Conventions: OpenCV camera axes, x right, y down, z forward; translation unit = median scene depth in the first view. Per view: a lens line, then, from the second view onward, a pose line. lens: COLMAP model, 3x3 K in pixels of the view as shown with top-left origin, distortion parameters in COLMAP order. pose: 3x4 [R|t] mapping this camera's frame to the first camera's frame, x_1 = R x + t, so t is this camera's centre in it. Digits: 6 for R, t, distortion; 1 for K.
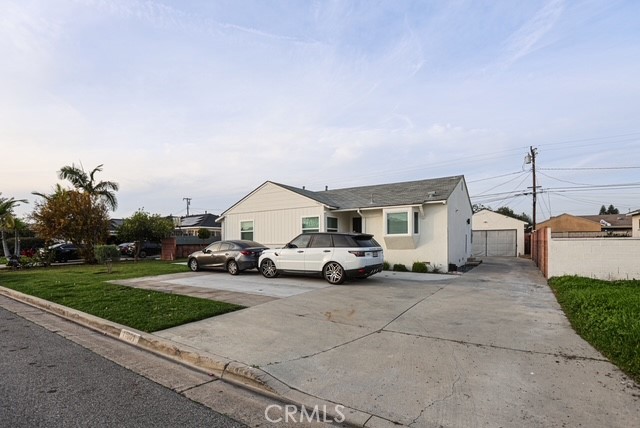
lens RADIAL K [[309.0, 0, 322.5], [0, 309.0, 252.6], [0, 0, 1]] dist [-0.055470, 0.015809]
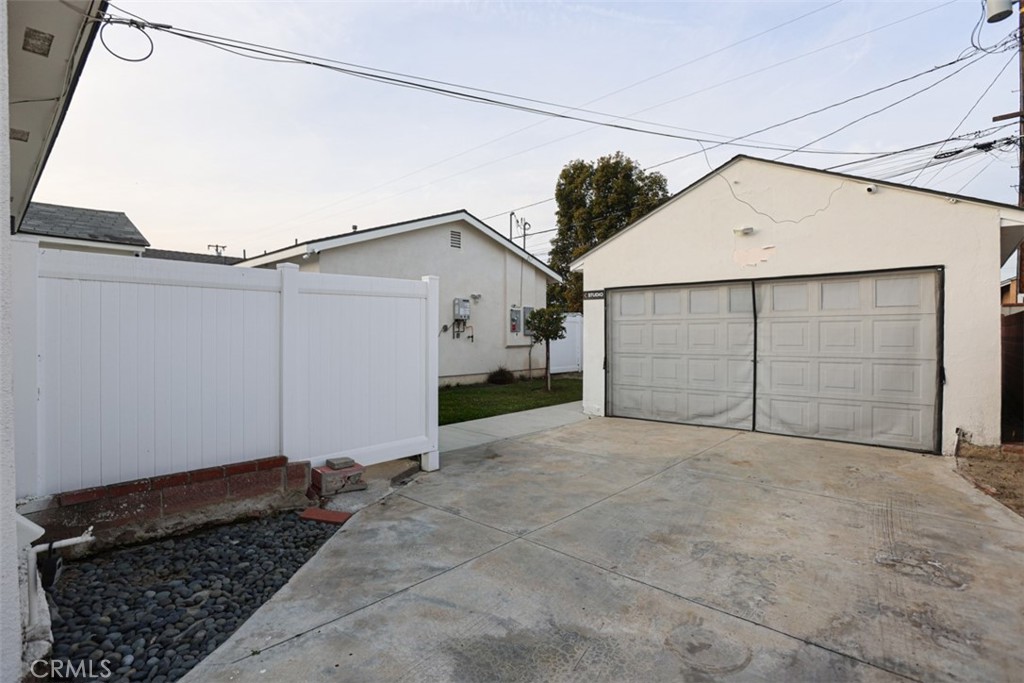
lens RADIAL K [[494.4, 0, 540.7], [0, 494.4, 345.9], [0, 0, 1]] dist [-0.055470, 0.015809]
pose [[0.991533, 0.012607, -0.129241, 0.378946], [-0.013208, 0.999906, -0.003792, -0.027545], [0.129181, 0.005467, 0.991606, 0.589978]]
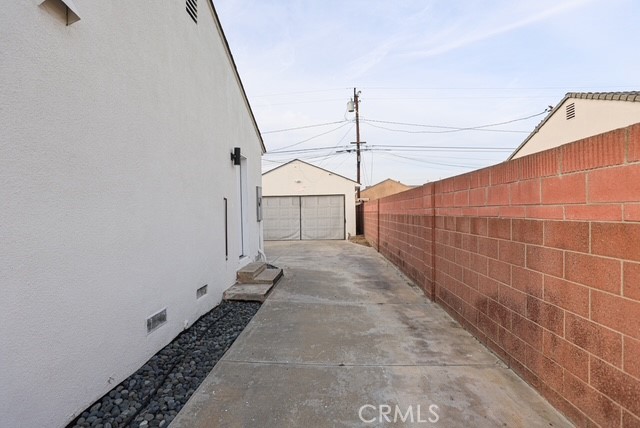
lens RADIAL K [[309.0, 0, 328.7], [0, 309.0, 213.2], [0, 0, 1]] dist [-0.055470, 0.015809]
pose [[0.844482, -0.003956, 0.535569, 0.218958], [0.019847, 0.999517, -0.023911, -0.019573], [-0.535216, 0.030822, 0.844153, 0.385460]]
